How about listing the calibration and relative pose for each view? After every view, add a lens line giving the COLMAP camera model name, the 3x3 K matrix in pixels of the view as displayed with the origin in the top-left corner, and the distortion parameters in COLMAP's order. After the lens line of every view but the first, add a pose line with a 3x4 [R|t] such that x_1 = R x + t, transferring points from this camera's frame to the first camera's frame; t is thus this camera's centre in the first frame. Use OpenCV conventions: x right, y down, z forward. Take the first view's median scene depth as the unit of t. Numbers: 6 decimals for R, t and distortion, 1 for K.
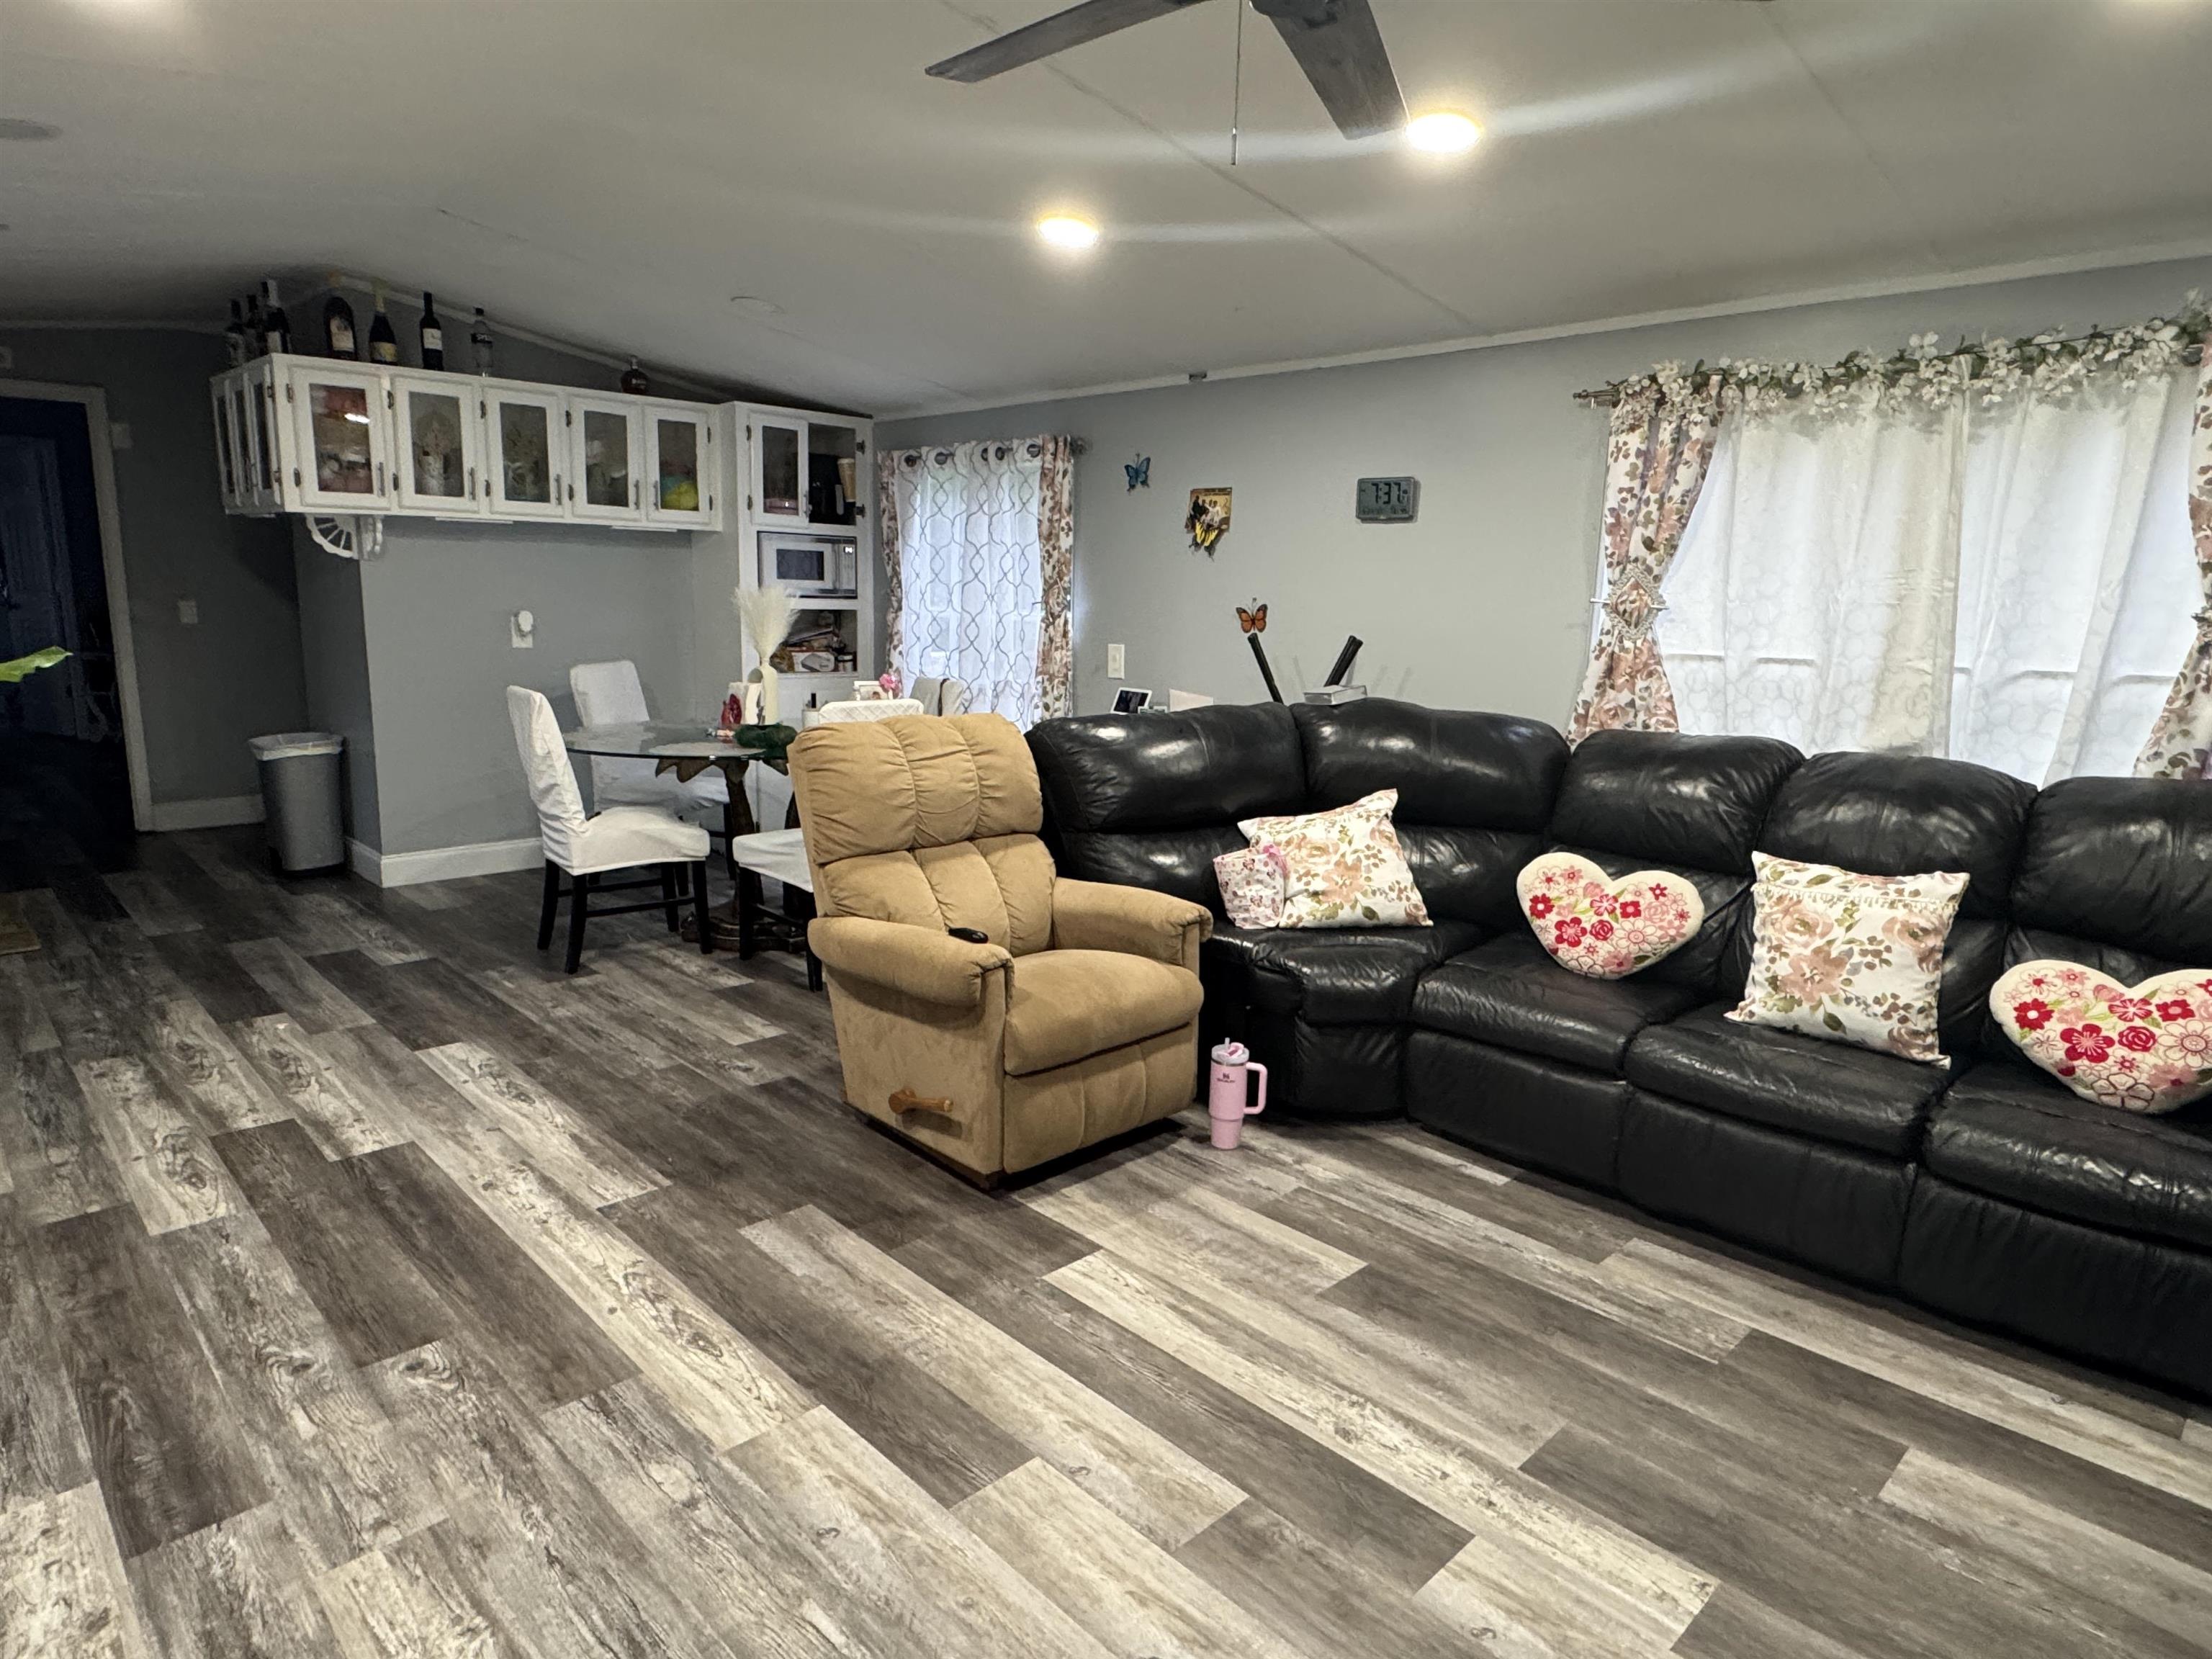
lens RADIAL K [[1285.8, 0, 1105.1], [0, 1285.8, 834.5], [0, 0, 1]] dist [-0.007536, 0.002056]
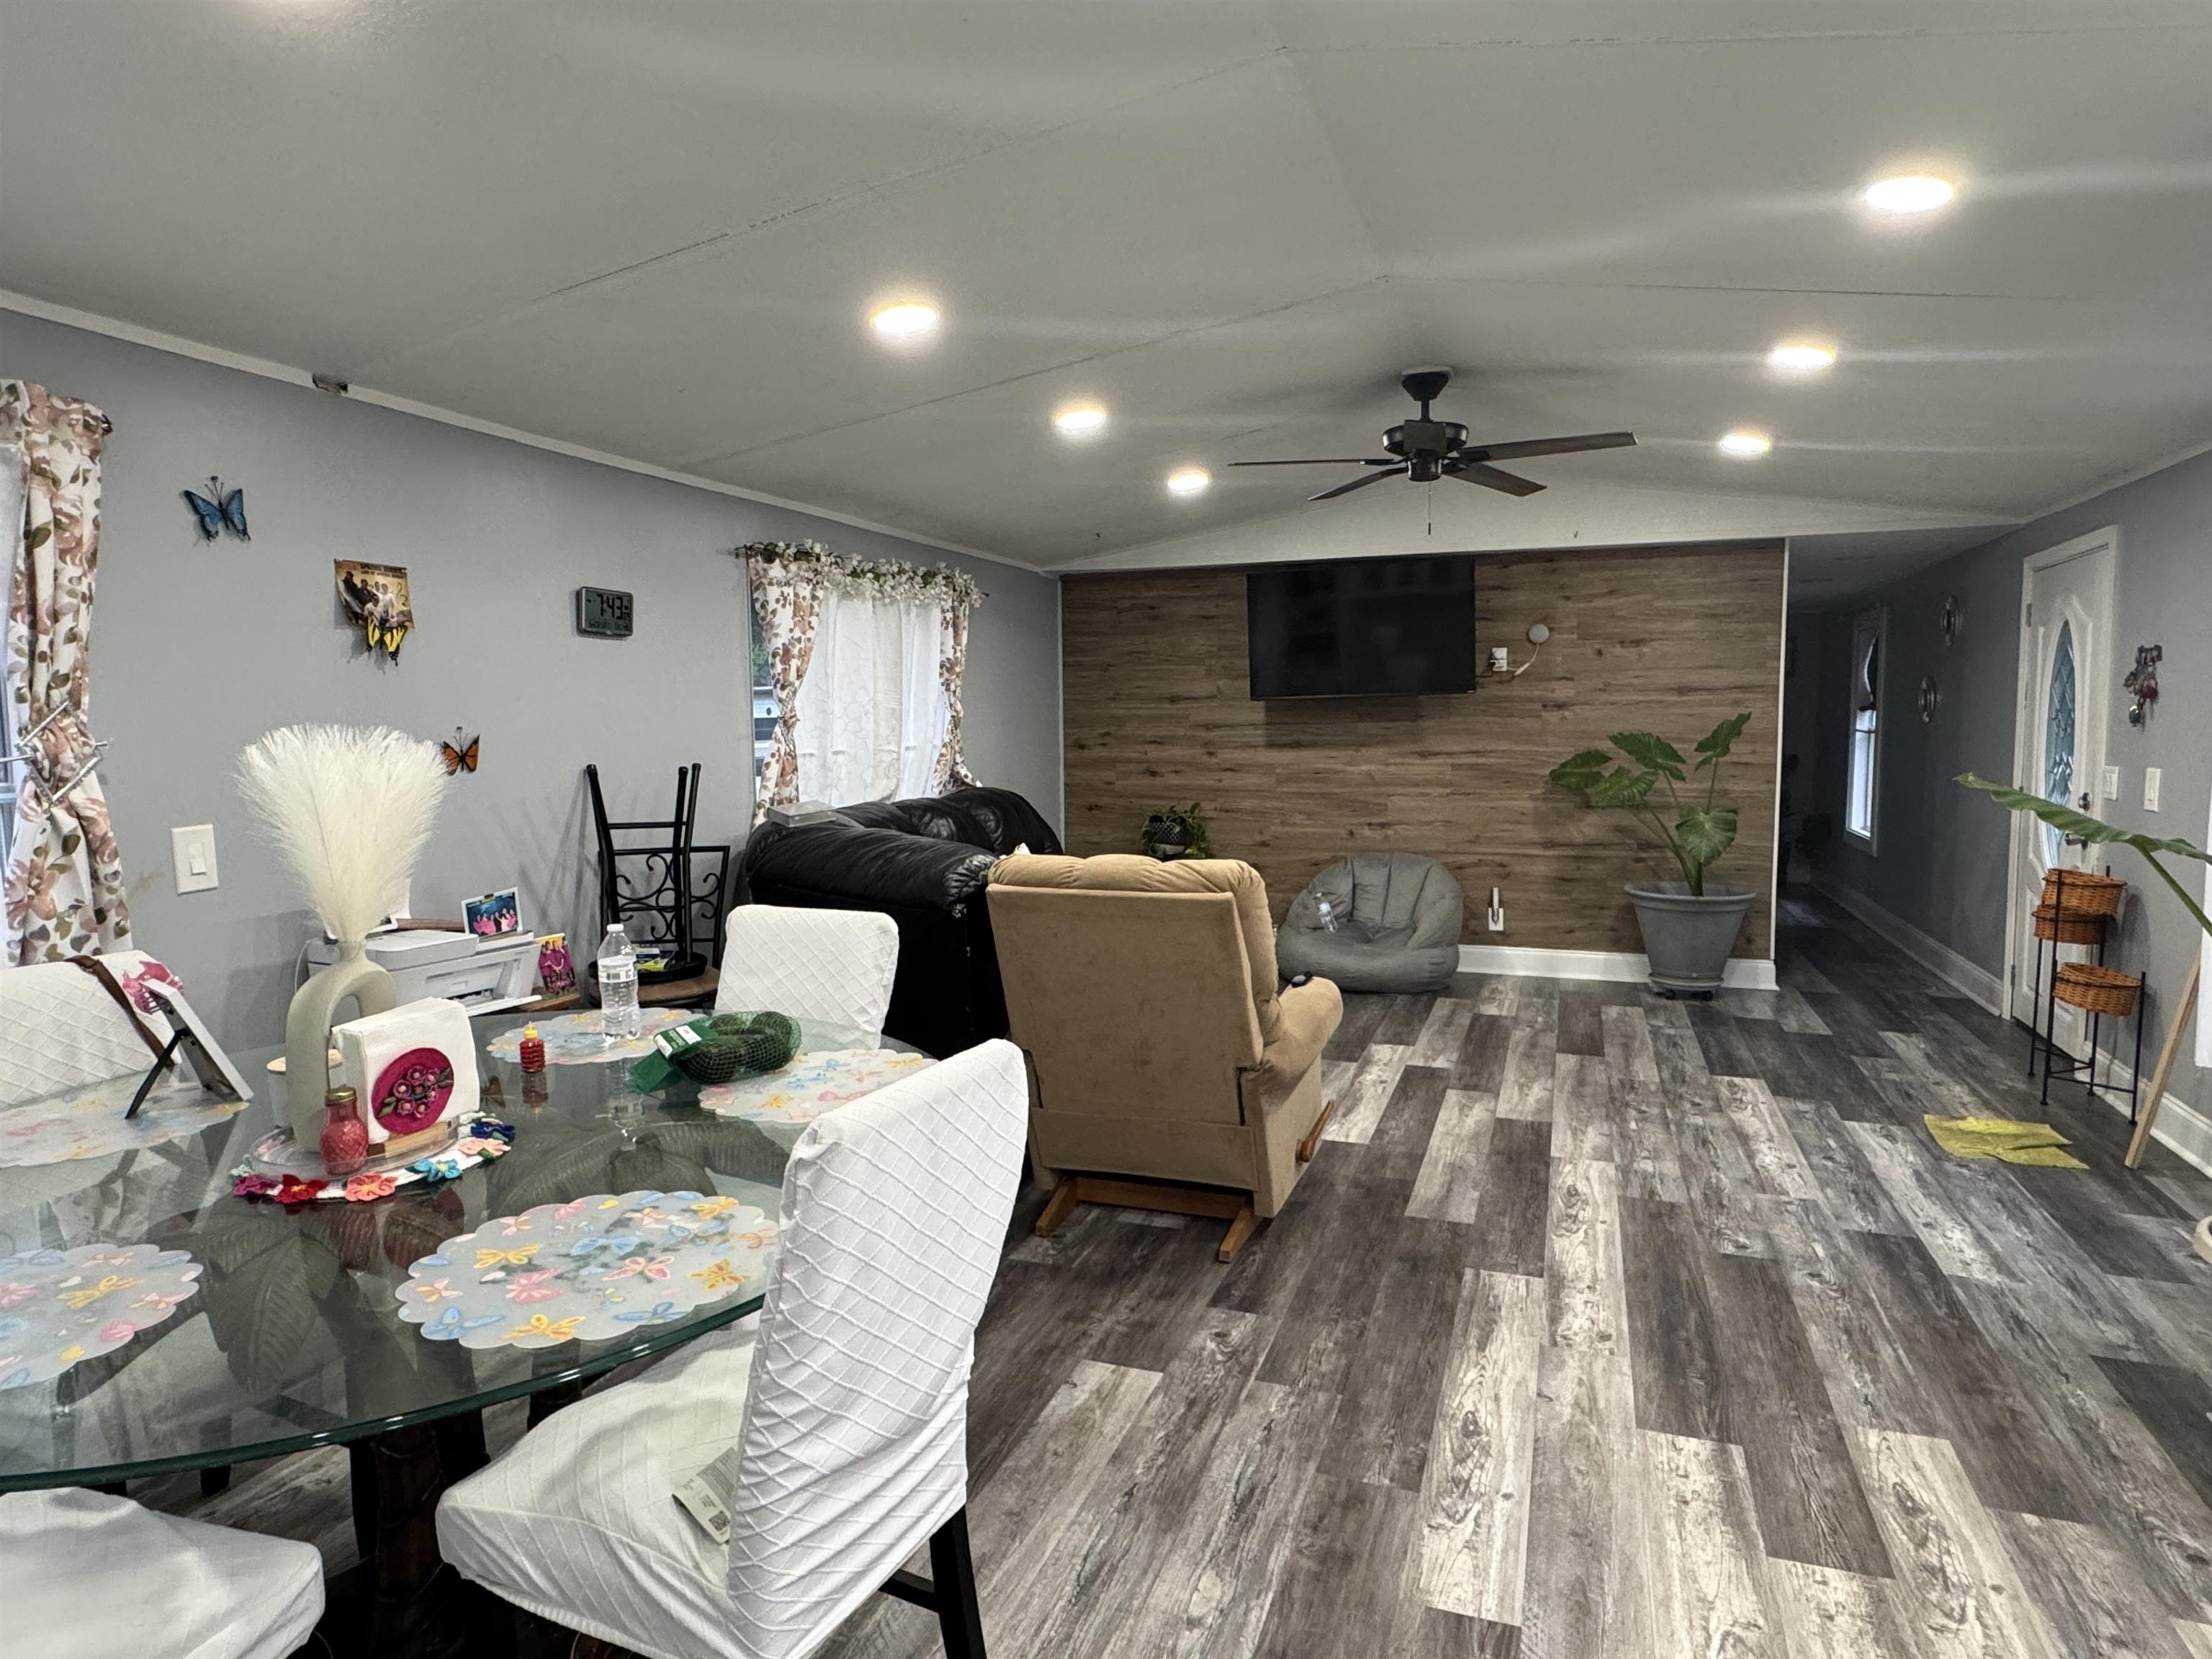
lens RADIAL K [[1285.8, 0, 1107.1], [0, 1285.8, 828.3], [0, 0, 1]] dist [-0.007536, 0.002056]
pose [[-0.435252, -0.101127, 0.894611, -1.298373], [0.166960, 0.967369, 0.190582, -0.388138], [-0.884692, 0.232316, -0.404165, 1.856941]]
